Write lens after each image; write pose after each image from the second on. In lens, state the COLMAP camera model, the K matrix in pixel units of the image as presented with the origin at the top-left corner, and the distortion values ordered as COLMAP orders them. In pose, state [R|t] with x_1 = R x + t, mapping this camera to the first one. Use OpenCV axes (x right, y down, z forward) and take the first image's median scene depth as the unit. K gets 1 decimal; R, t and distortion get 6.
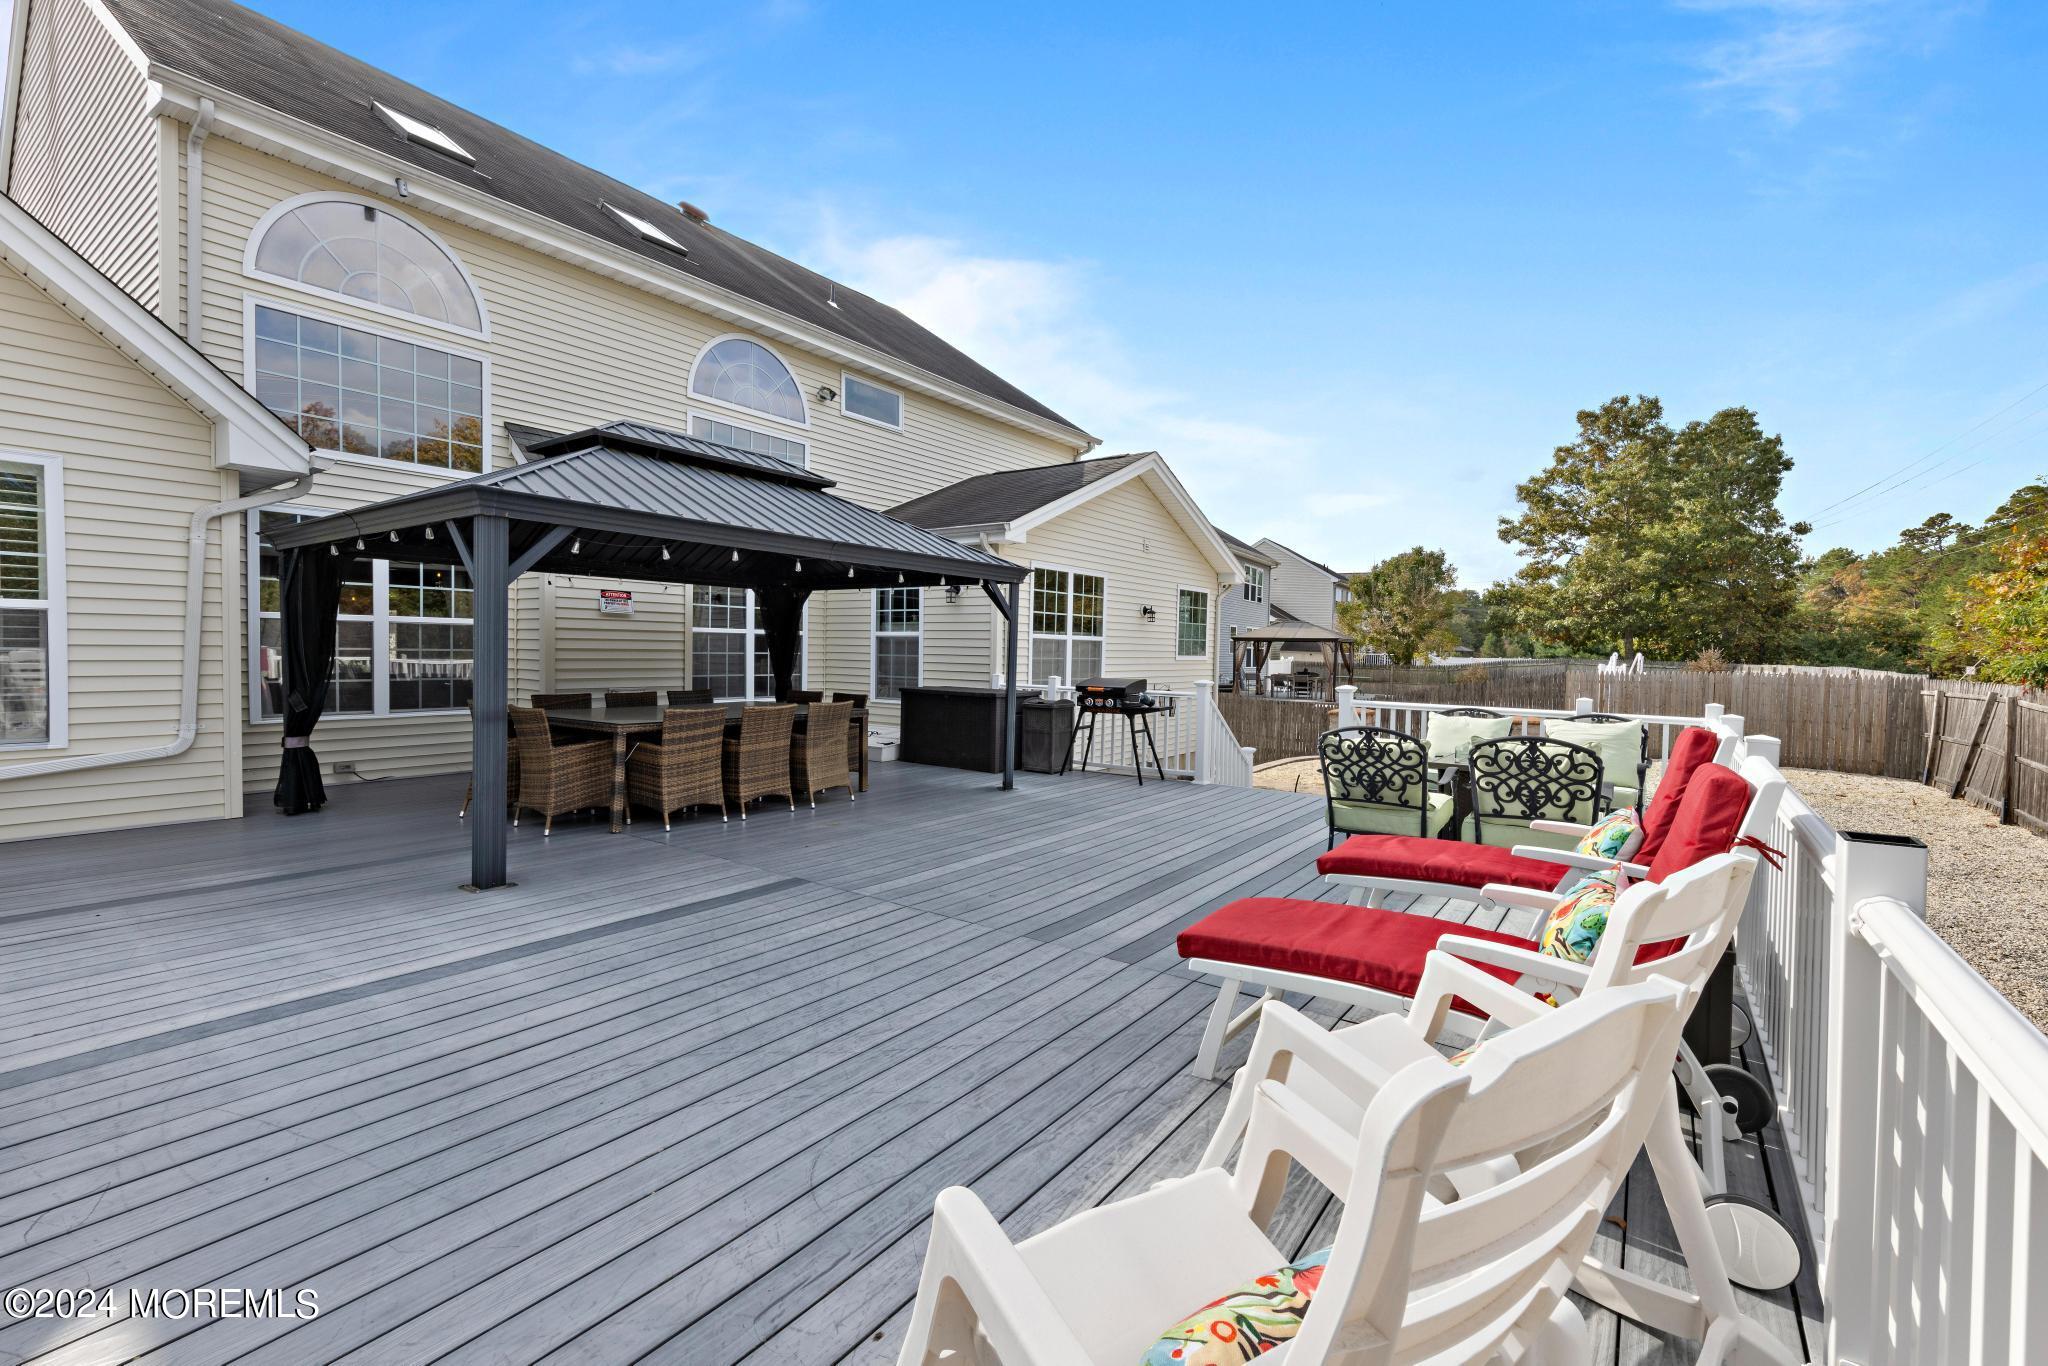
lens RADIAL K [[876.6, 0, 1023.9], [0, 876.6, 677.6], [0, 0, 1]] dist [0.009982, 0.000424]
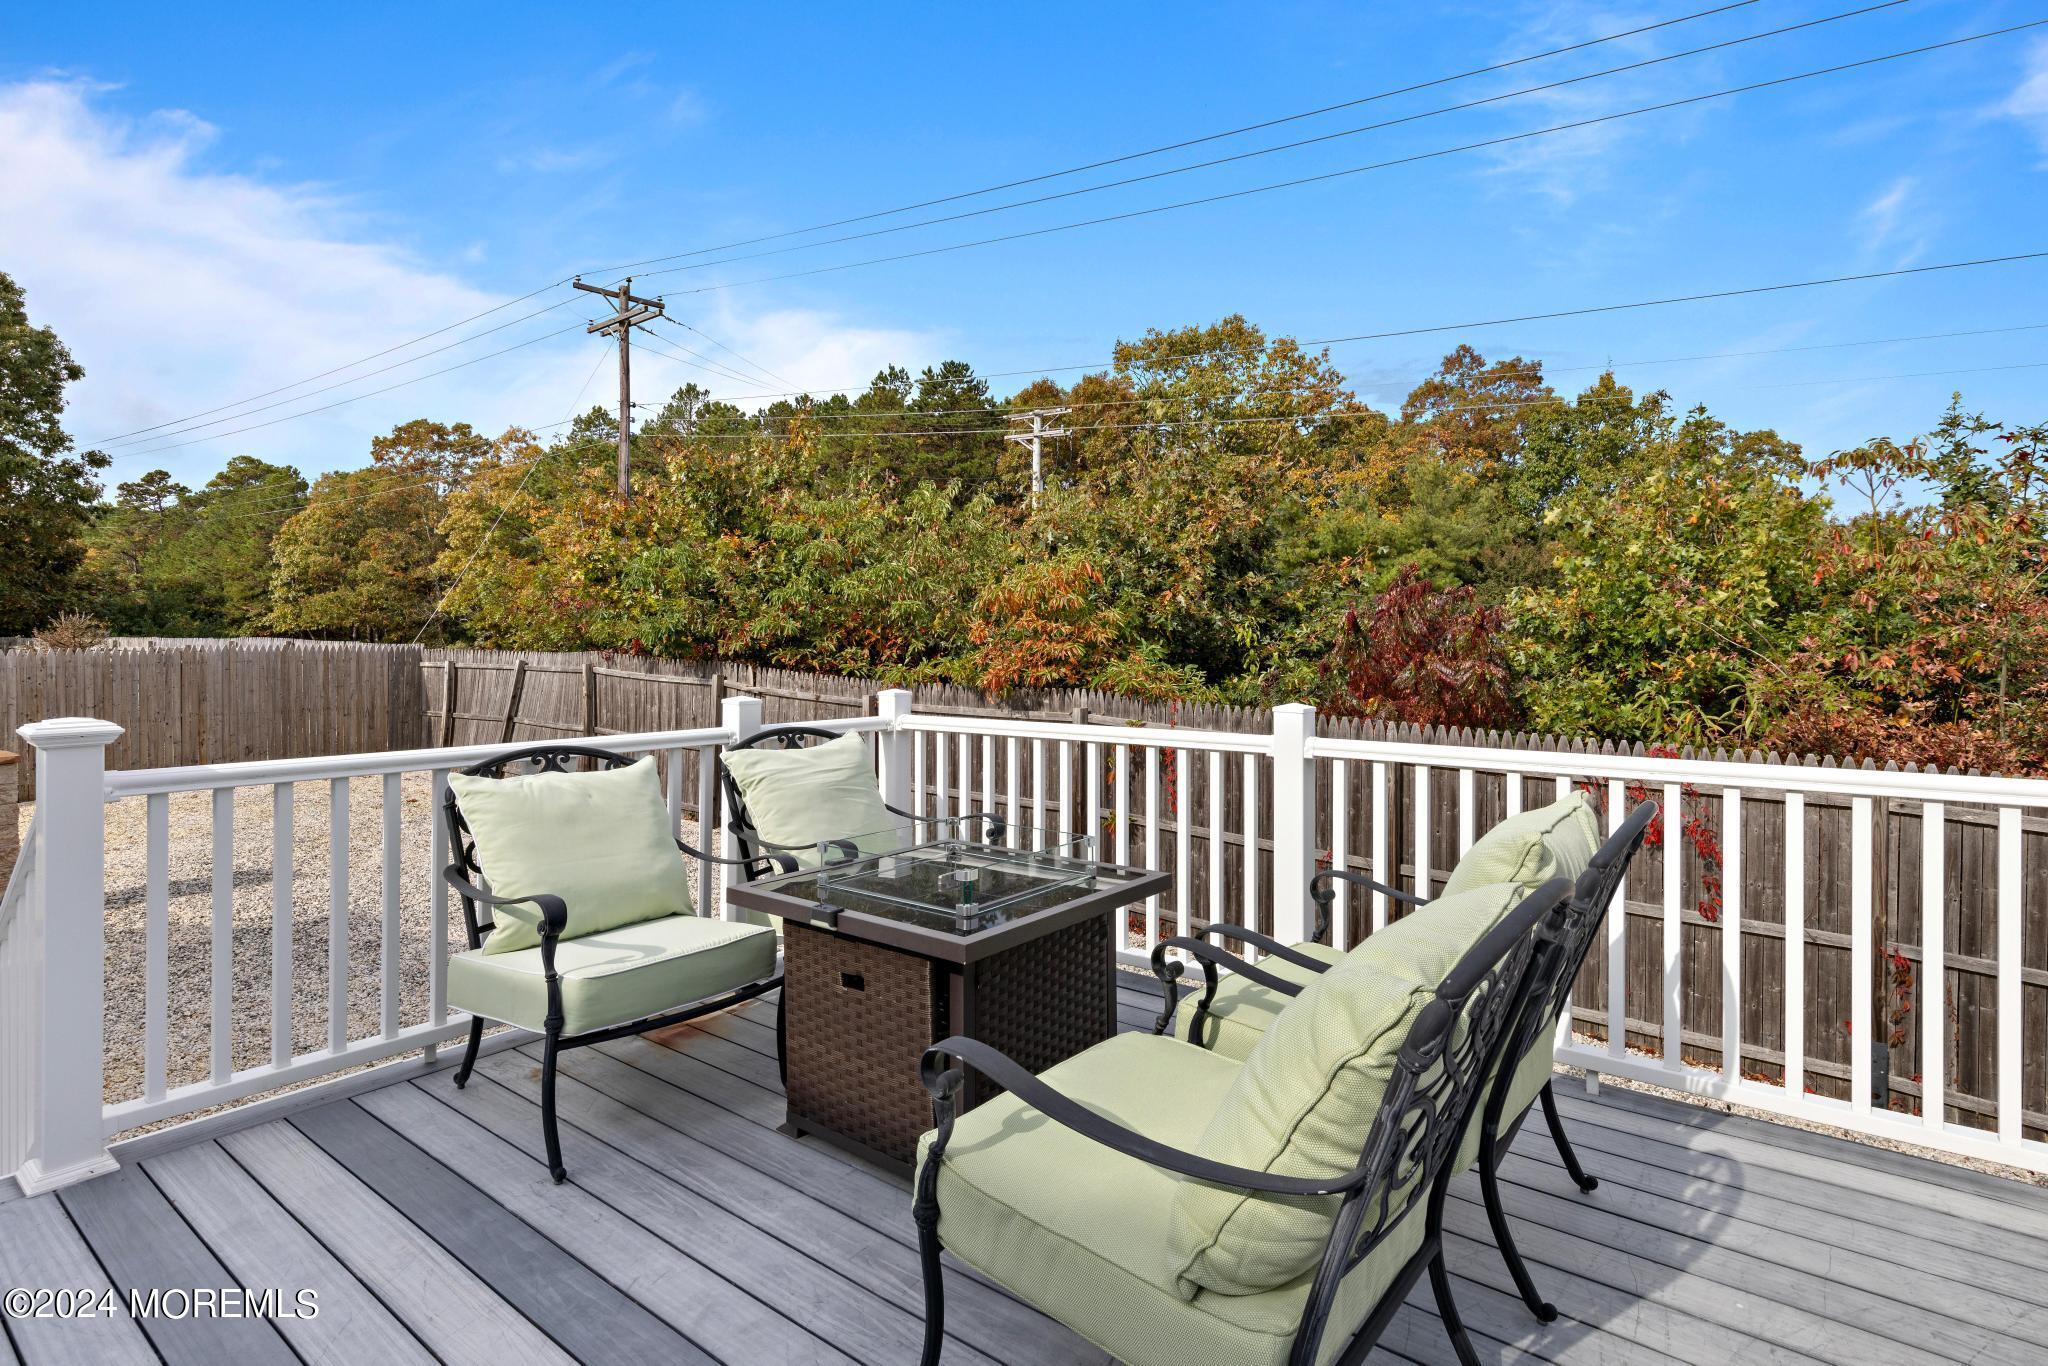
lens RADIAL K [[1038.8, 0, 1059.2], [0, 1038.8, 641.1], [0, 0, 1]] dist [0.001283, 0.000364]
pose [[0.035023, -0.016210, 0.999255, 0.009967], [0.028940, 0.999466, 0.015199, -0.001351], [-0.998967, 0.028386, 0.035473, 0.134528]]
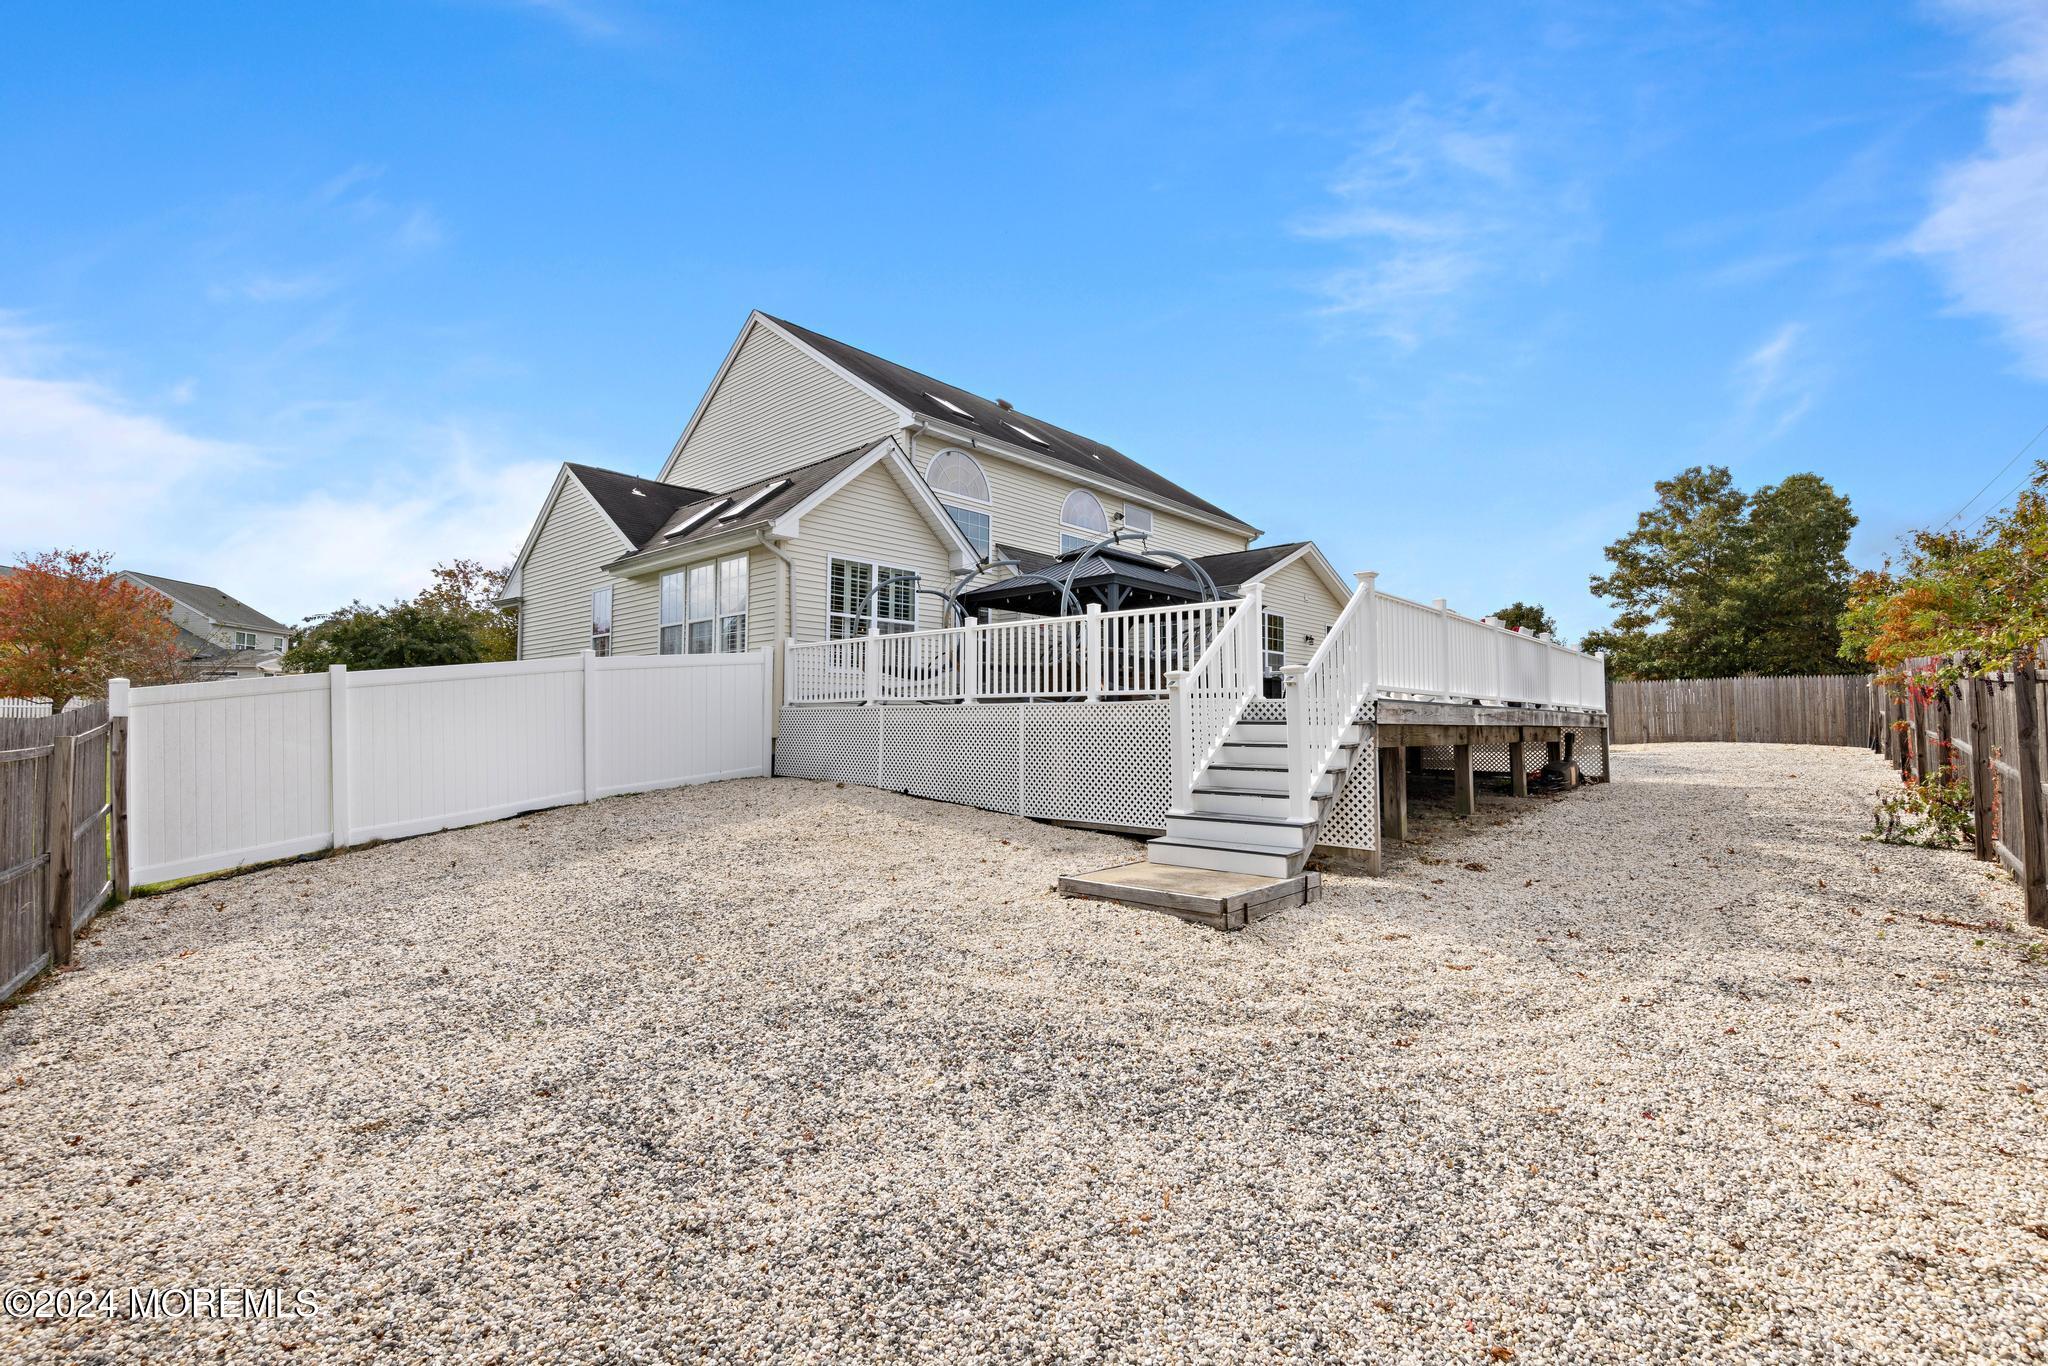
lens RADIAL K [[889.7, 0, 1023.0], [0, 889.7, 677.8], [0, 0, 1]] dist [-0.000161, -0.000158]
pose [[0.993555, -0.022172, -0.111165, -0.067377], [0.012453, 0.996099, -0.087365, 0.043709], [0.112668, 0.085418, 0.989954, -0.220957]]
